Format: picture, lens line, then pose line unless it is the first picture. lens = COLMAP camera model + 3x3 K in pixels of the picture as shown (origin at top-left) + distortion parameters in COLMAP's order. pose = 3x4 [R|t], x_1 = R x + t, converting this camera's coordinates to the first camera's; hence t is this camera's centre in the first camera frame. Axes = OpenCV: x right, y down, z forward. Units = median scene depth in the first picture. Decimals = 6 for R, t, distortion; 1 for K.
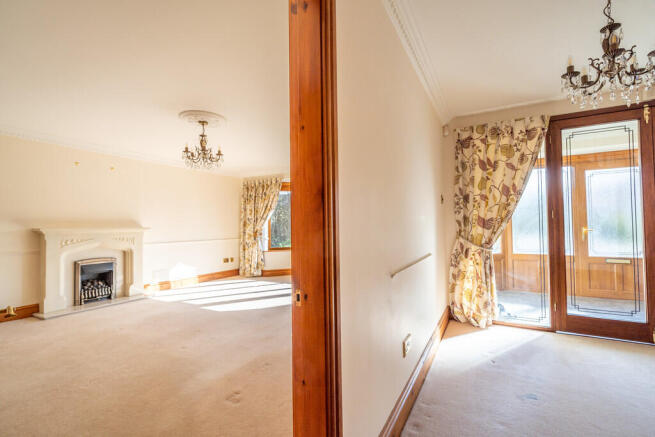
lens RADIAL K [[301.2, 0, 327.5], [0, 301.2, 218.5], [0, 0, 1]] dist [-0.001650, 0.000241]
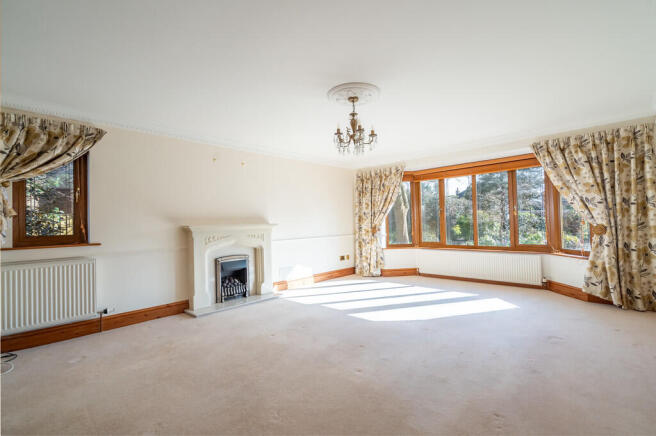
lens RADIAL K [[301.7, 0, 328.0], [0, 301.7, 218.0], [0, 0, 1]] dist [-0.001650, 0.000241]
pose [[0.968102, -0.016146, -0.250037, -0.146991], [0.019752, 0.999734, 0.011921, 0.002599], [0.249778, -0.016479, 0.968163, 0.083077]]
